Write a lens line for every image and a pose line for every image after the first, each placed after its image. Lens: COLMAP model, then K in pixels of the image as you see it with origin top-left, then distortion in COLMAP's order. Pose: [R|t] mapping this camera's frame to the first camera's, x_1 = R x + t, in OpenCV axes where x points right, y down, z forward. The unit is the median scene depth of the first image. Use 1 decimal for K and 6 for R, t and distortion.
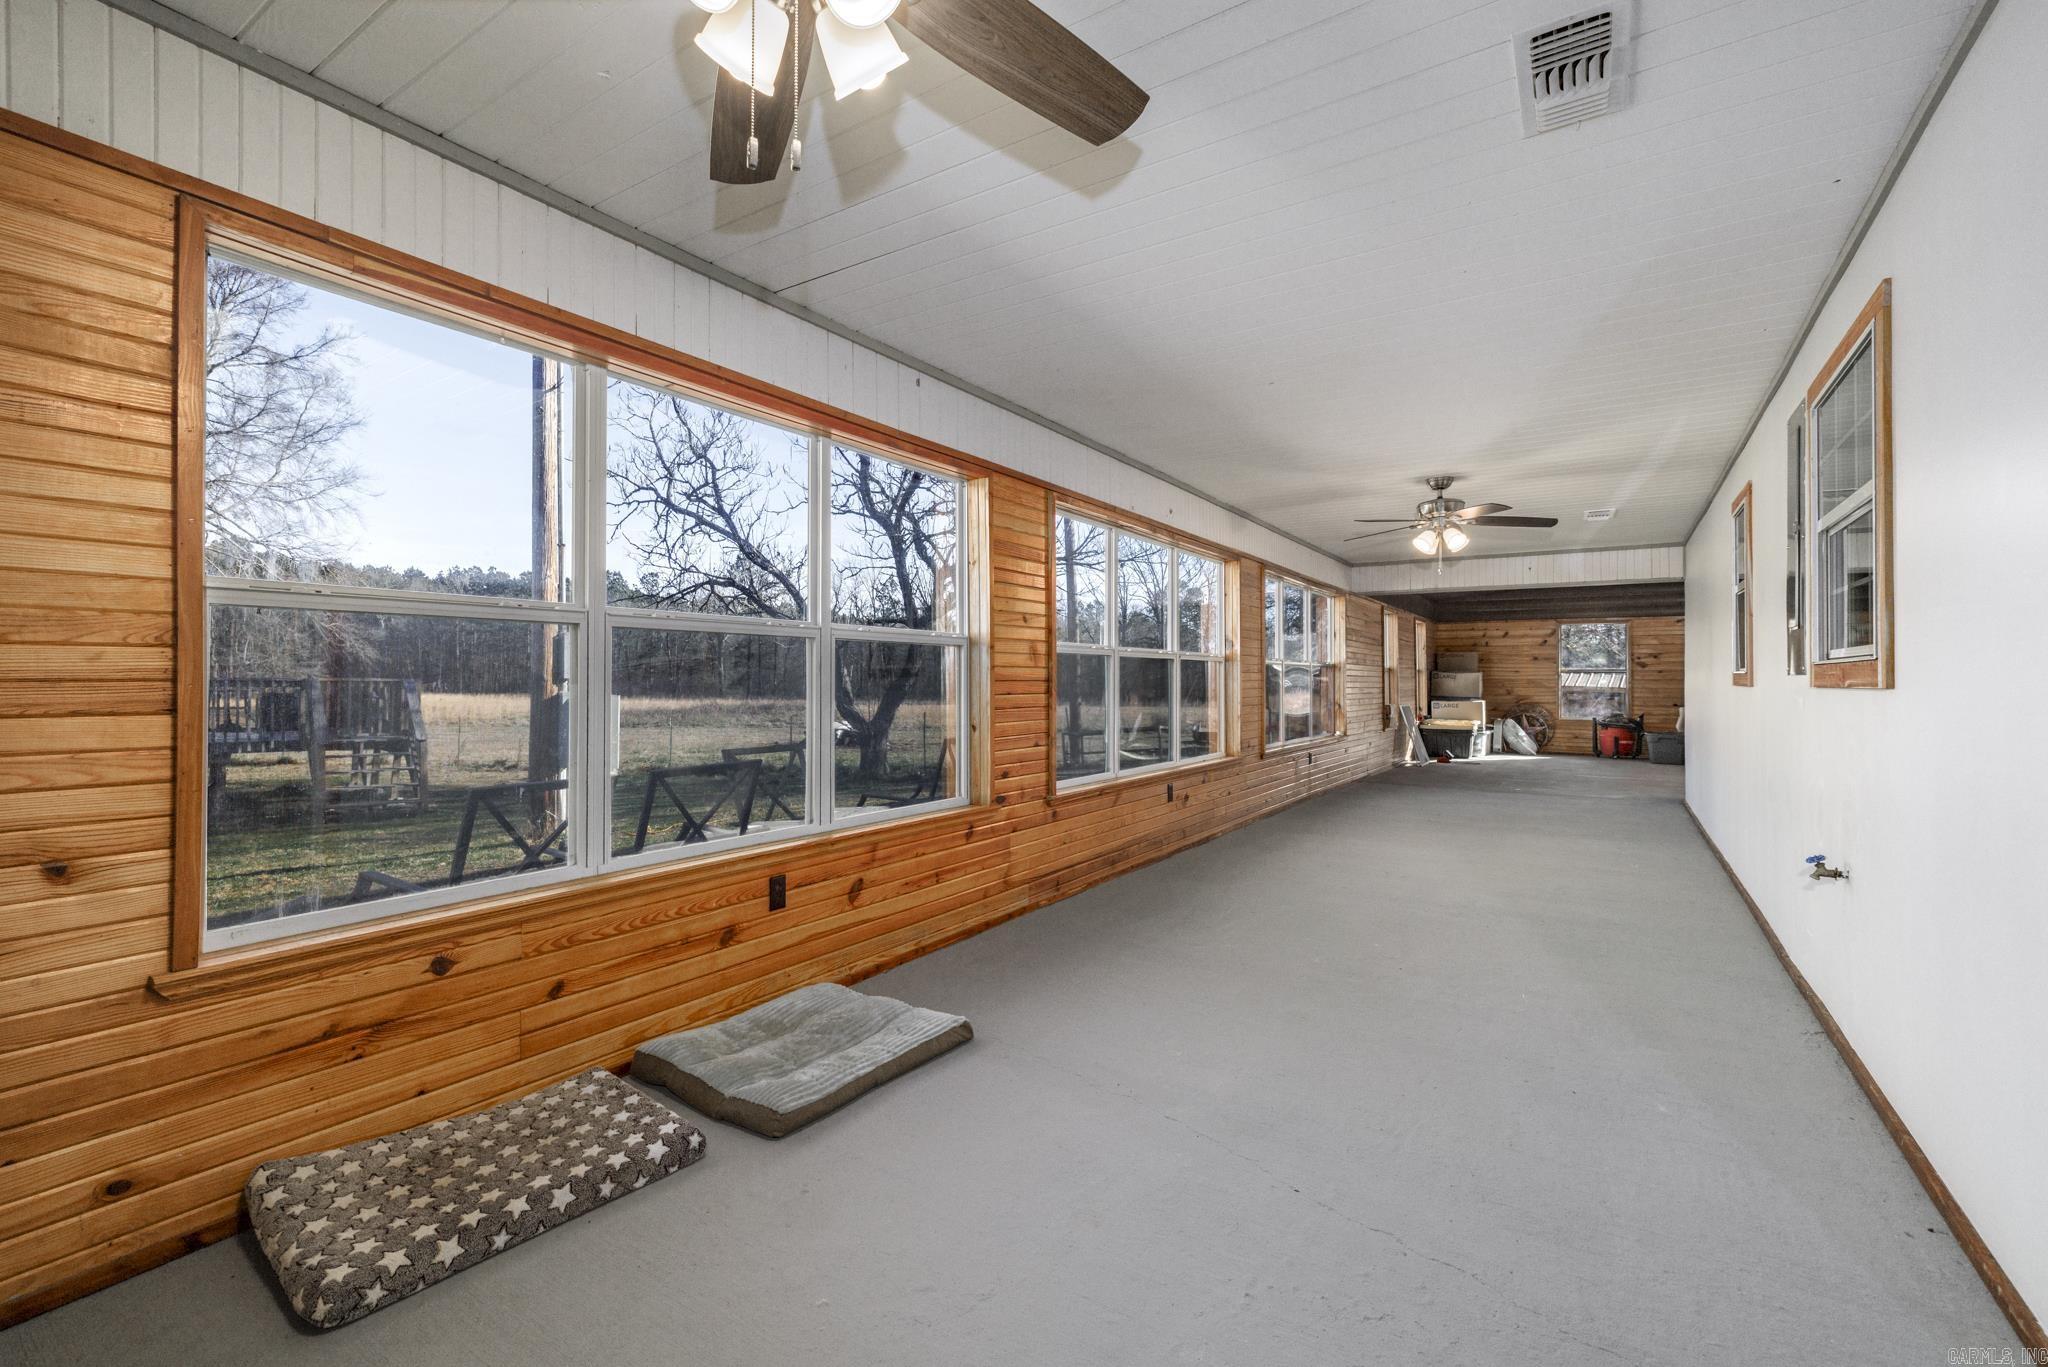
lens RADIAL K [[905.4, 0, 1004.2], [0, 905.4, 669.5], [0, 0, 1]] dist [-0.001117, -0.000293]
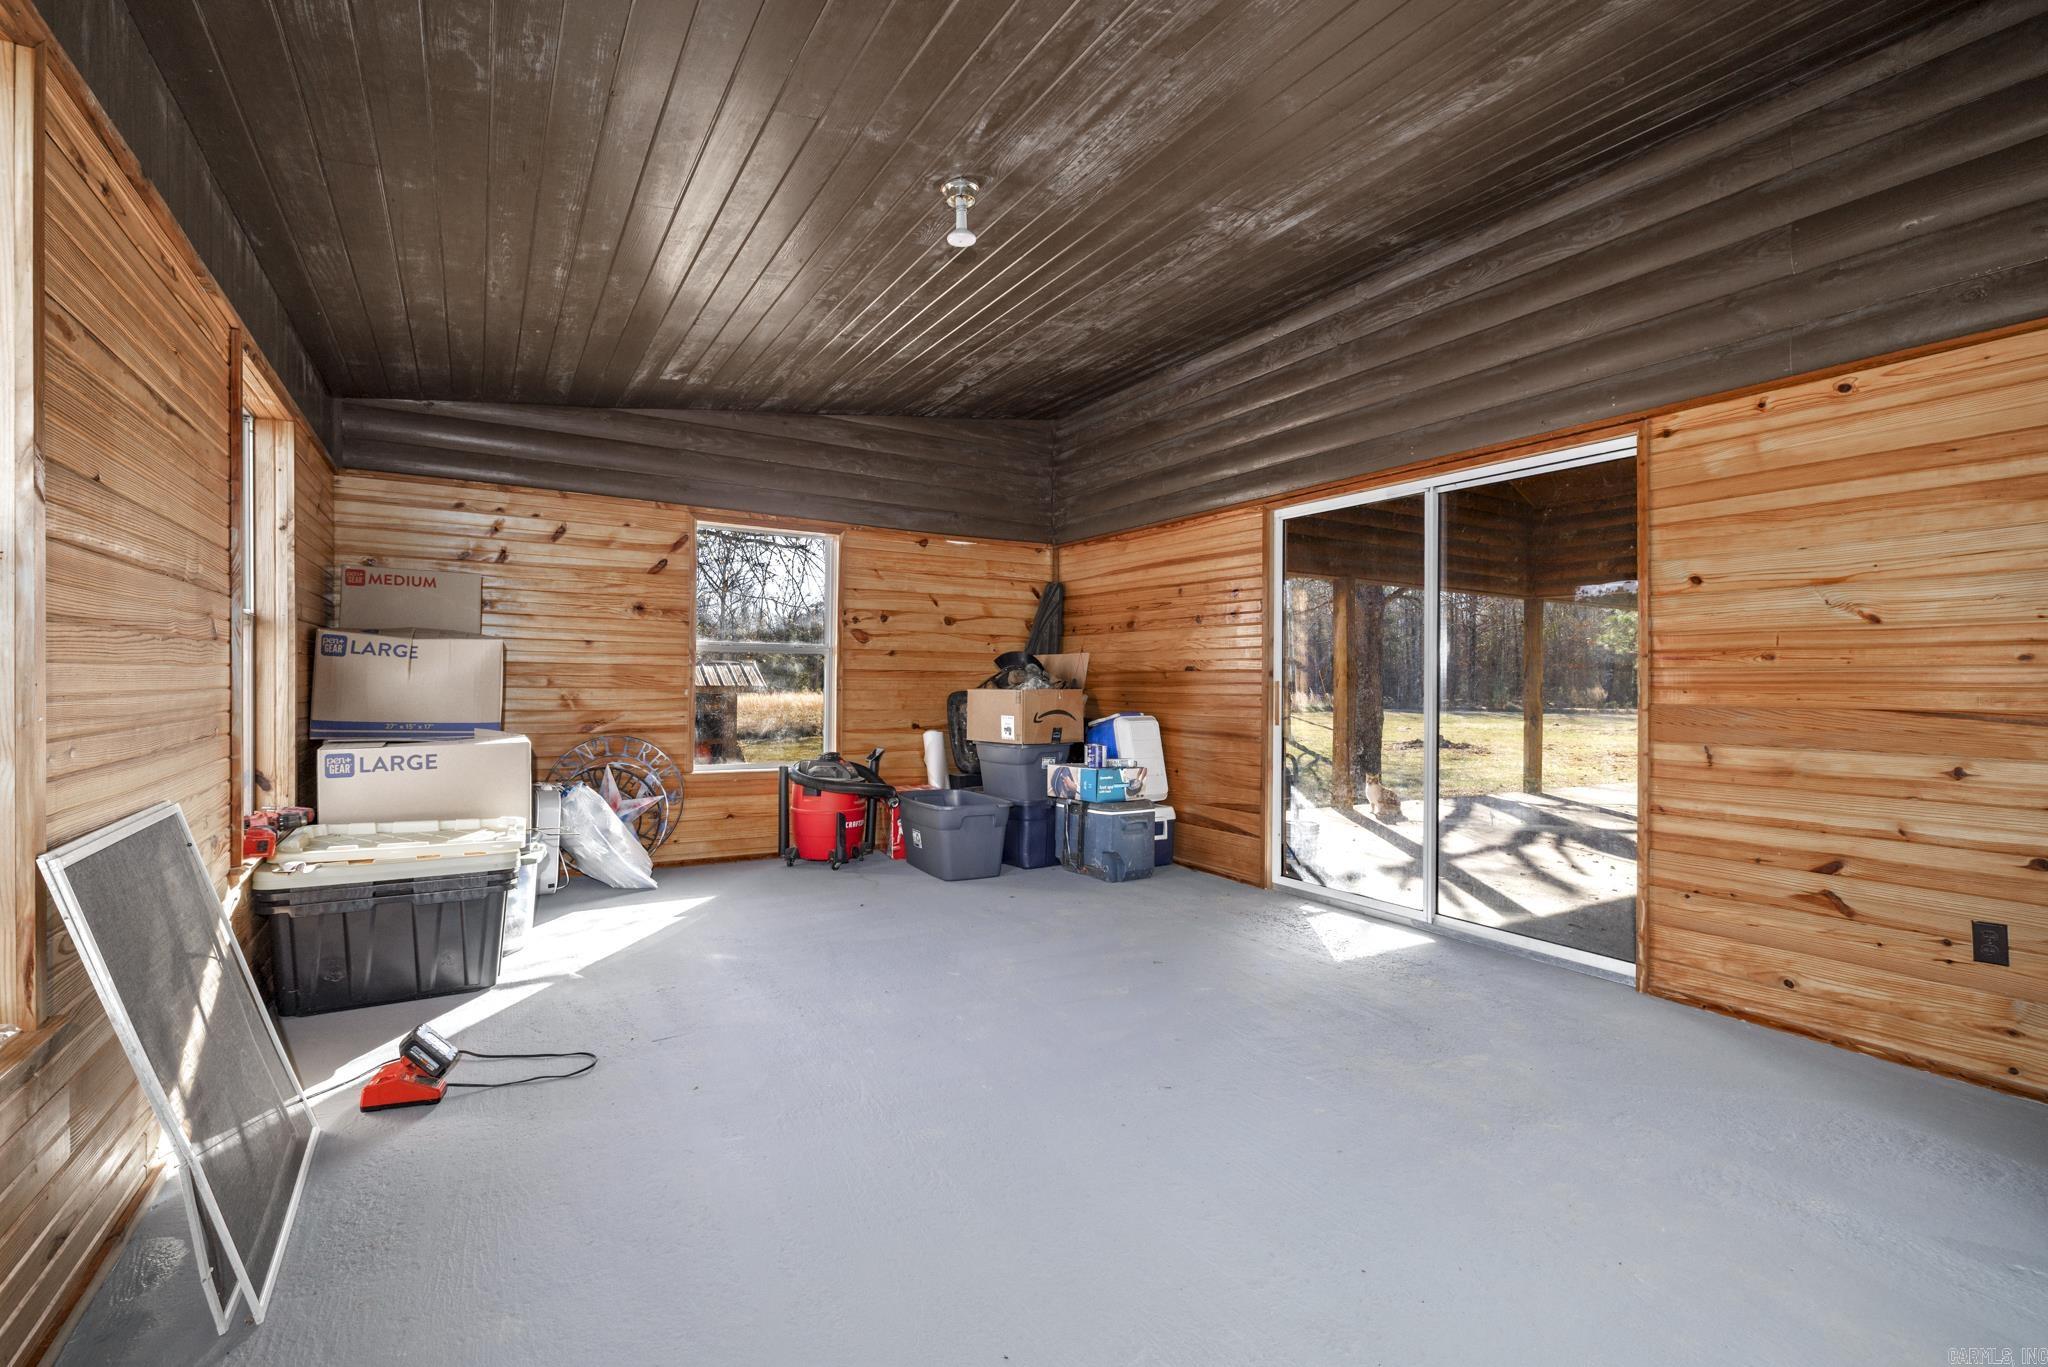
lens RADIAL K [[905.4, 0, 1004.2], [0, 905.4, 669.5], [0, 0, 1]] dist [-0.001117, -0.000293]
pose [[0.442413, 0.008956, 0.896767, 0.330964], [-0.025986, 0.999658, 0.002836, 0.008087], [-0.896435, -0.024558, 0.442495, 0.716609]]
